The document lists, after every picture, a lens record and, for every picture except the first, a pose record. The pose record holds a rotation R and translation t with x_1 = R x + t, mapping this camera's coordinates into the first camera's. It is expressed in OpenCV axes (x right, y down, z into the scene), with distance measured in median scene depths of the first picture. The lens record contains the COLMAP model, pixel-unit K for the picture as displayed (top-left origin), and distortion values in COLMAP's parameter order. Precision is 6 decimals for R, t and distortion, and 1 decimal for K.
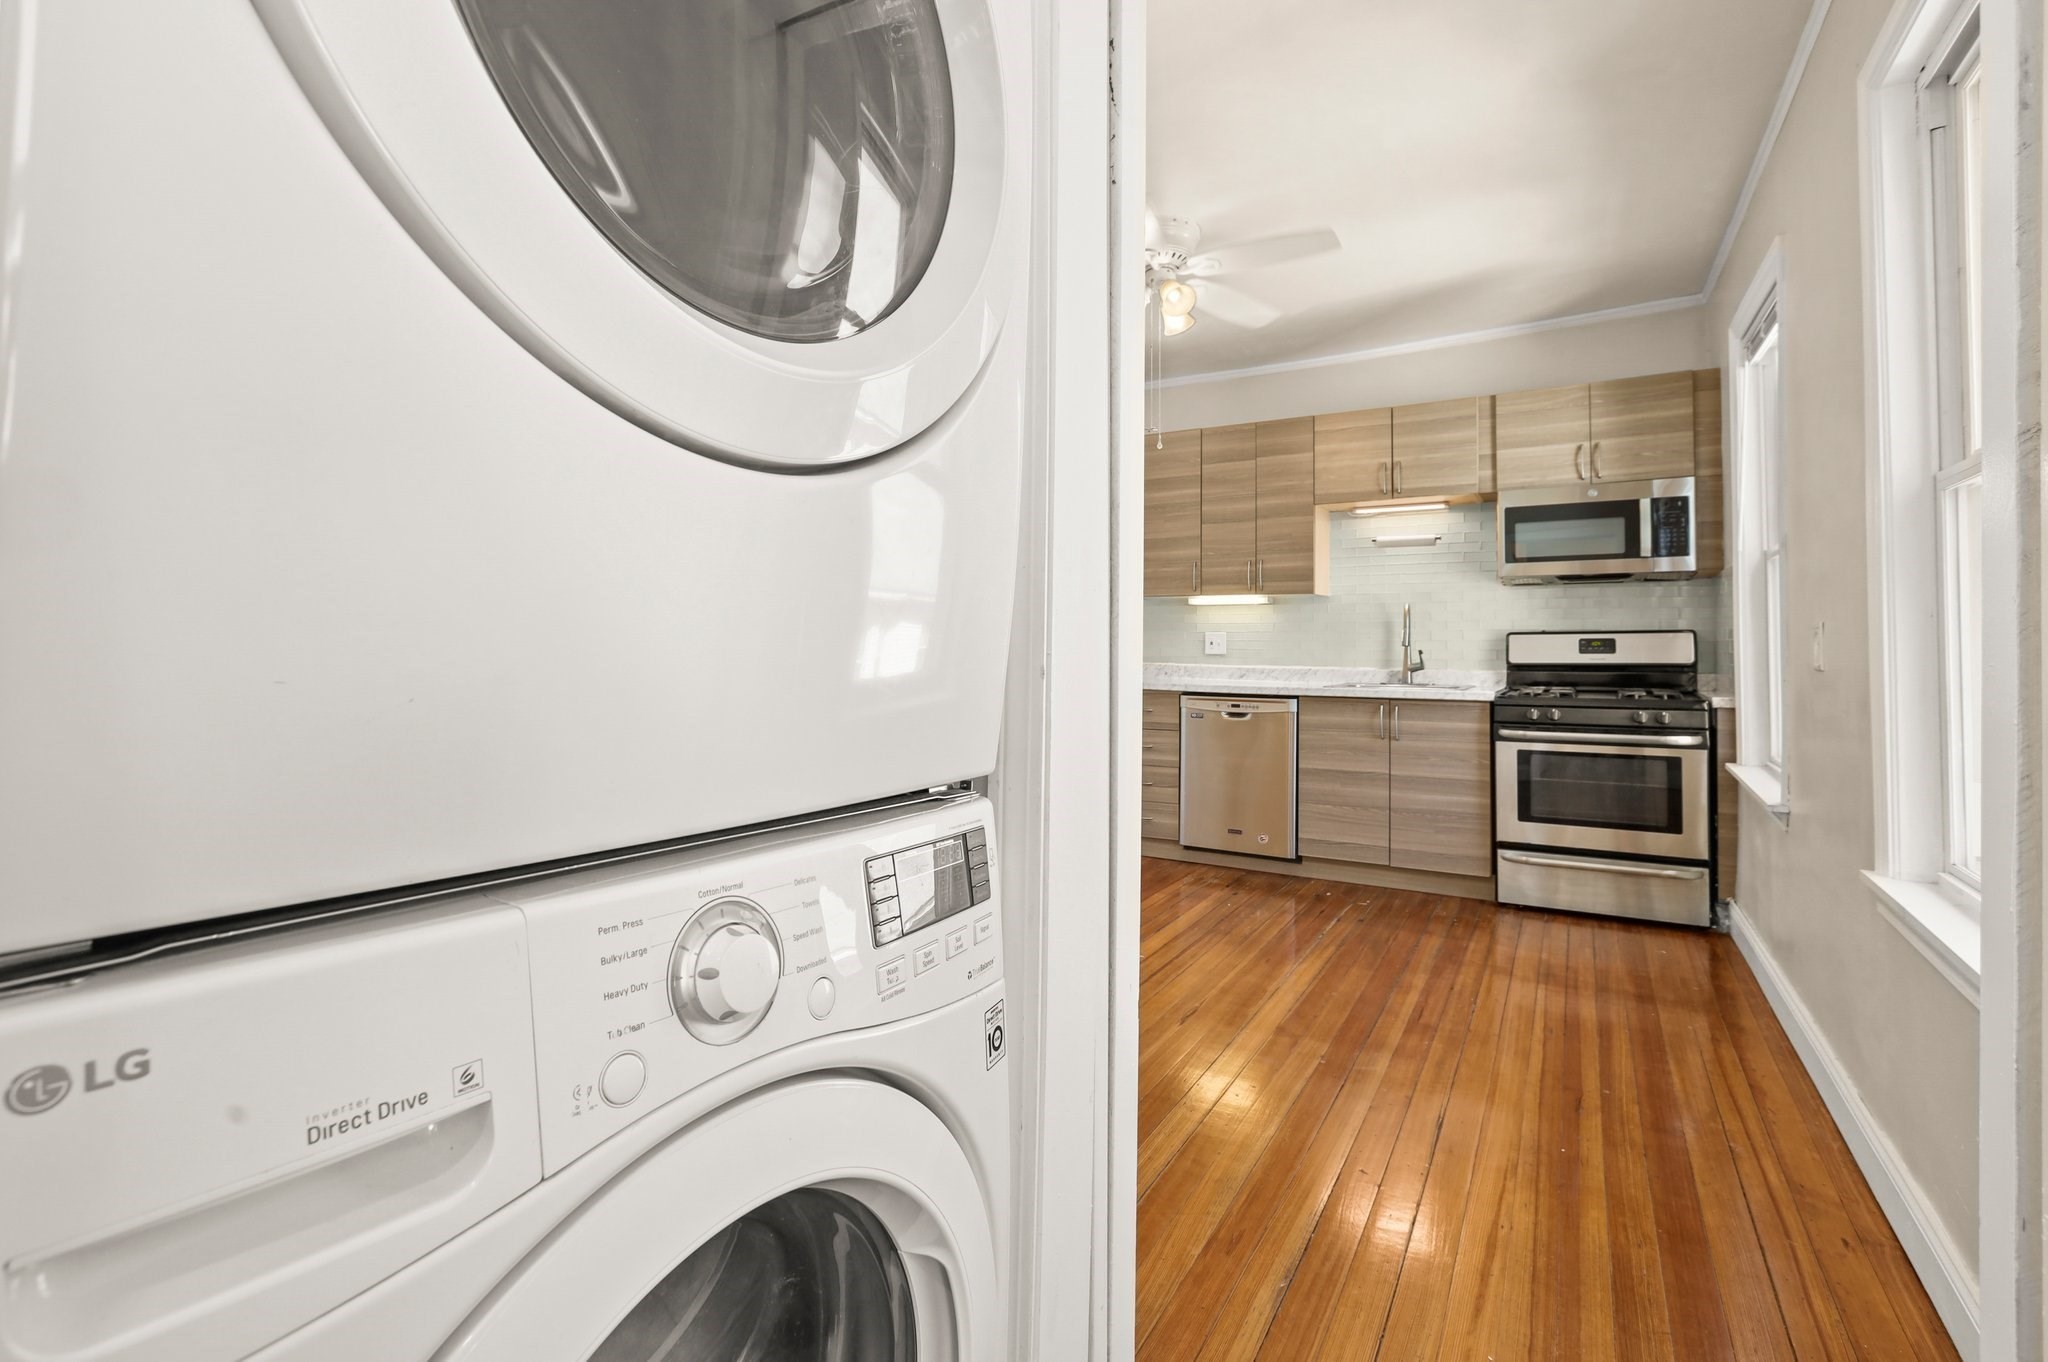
lens RADIAL K [[936.8, 0, 1066.3], [0, 936.8, 665.2], [0, 0, 1]] dist [-0.035972, 0.015076]
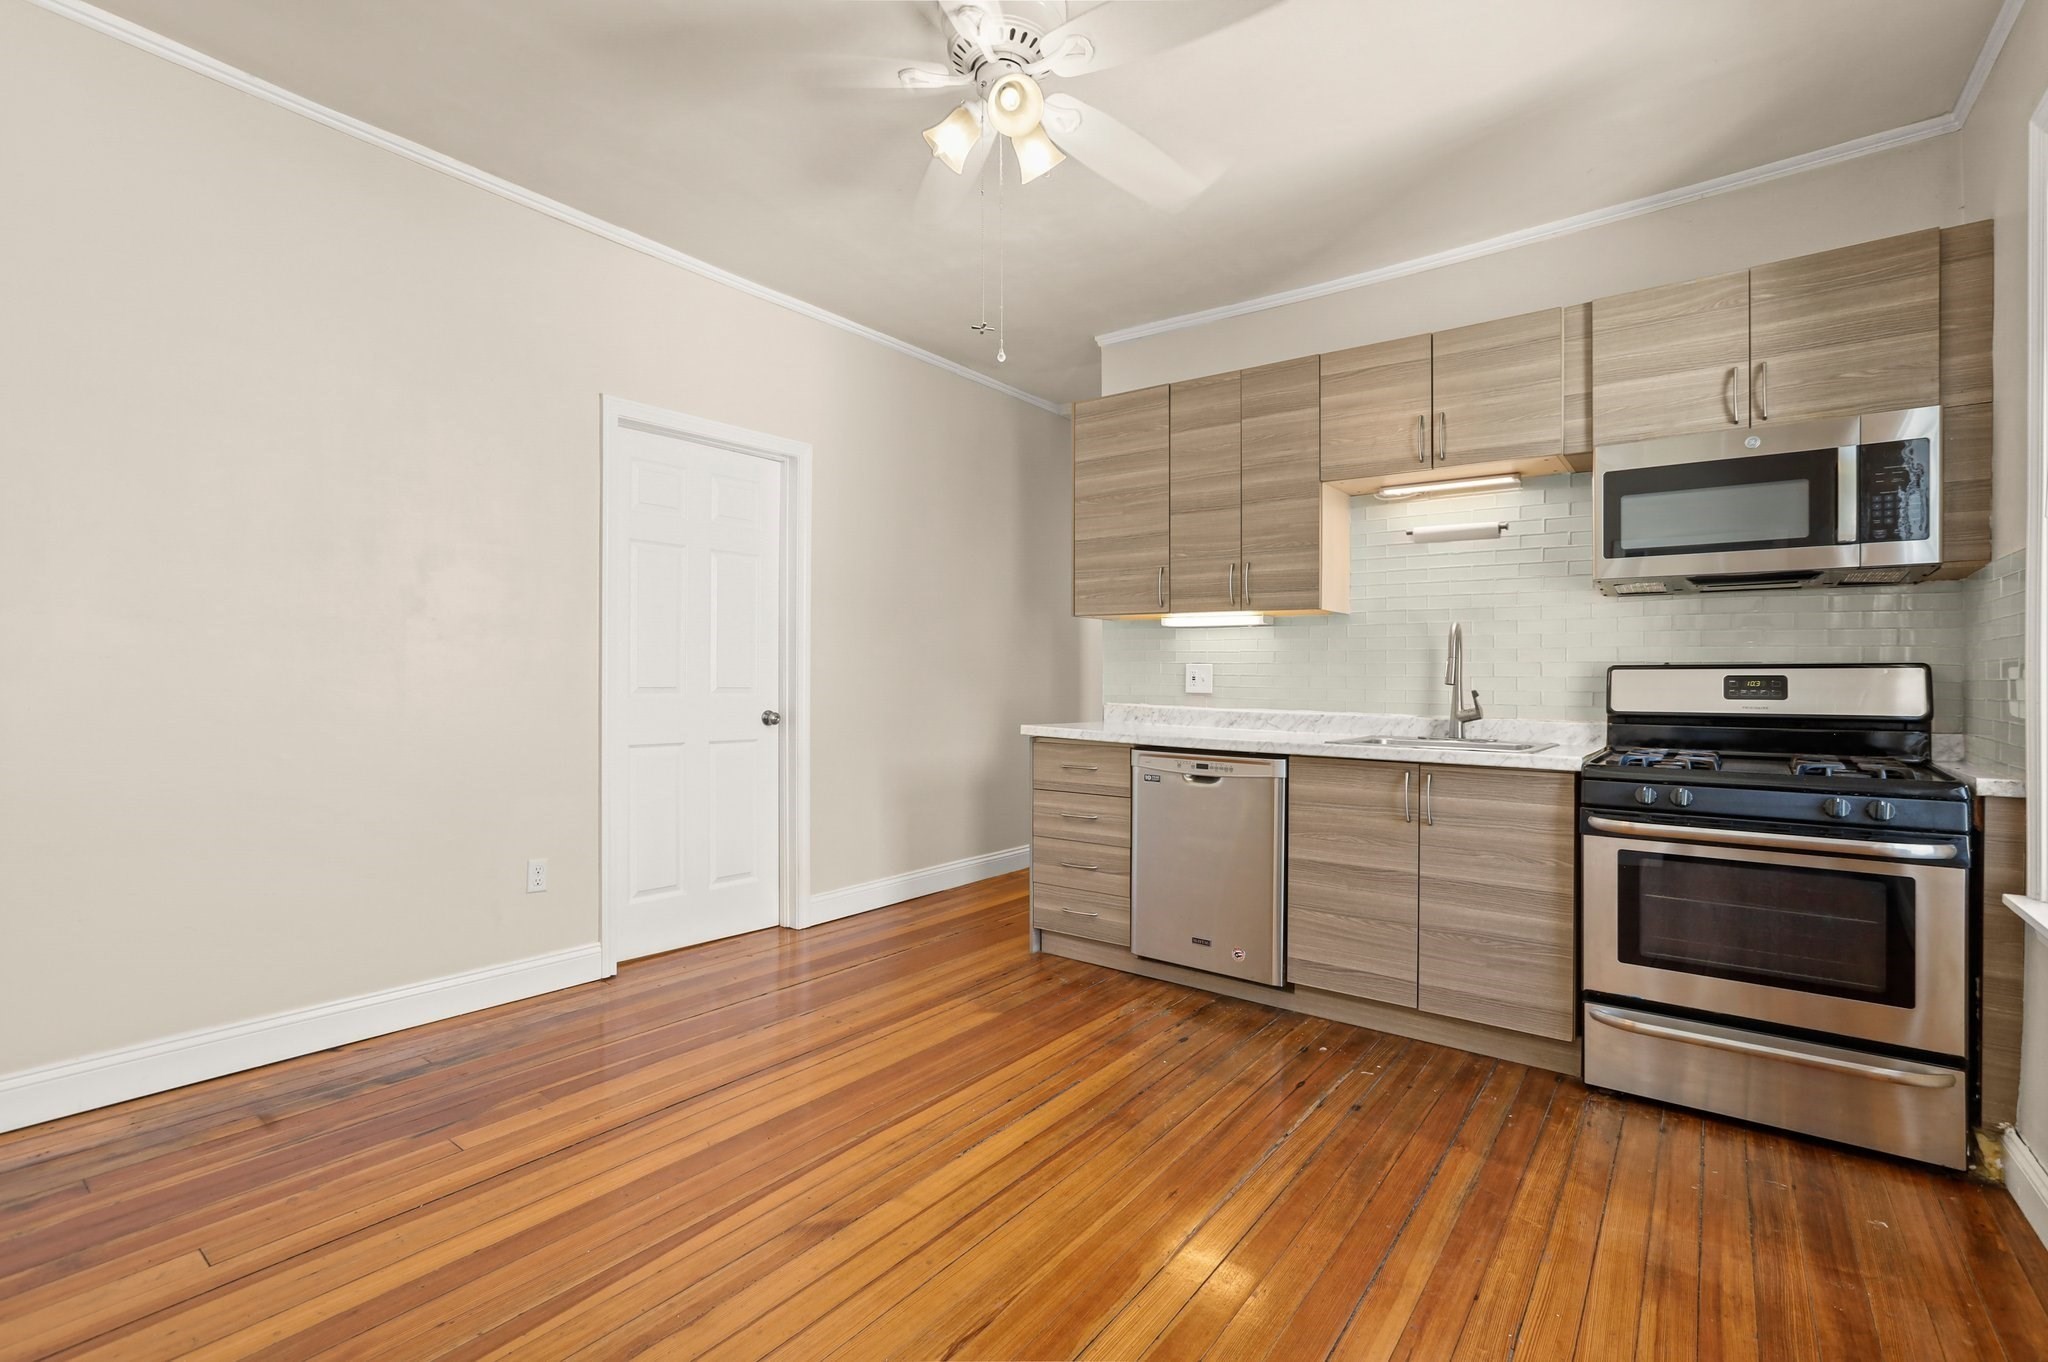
lens RADIAL K [[936.8, 0, 1045.3], [0, 936.8, 702.8], [0, 0, 1]] dist [-0.035972, 0.015076]
pose [[0.992395, 0.011385, -0.122569, 0.162214], [-0.011135, 0.999934, 0.002723, -0.005664], [0.122592, -0.001337, 0.992456, 0.305396]]
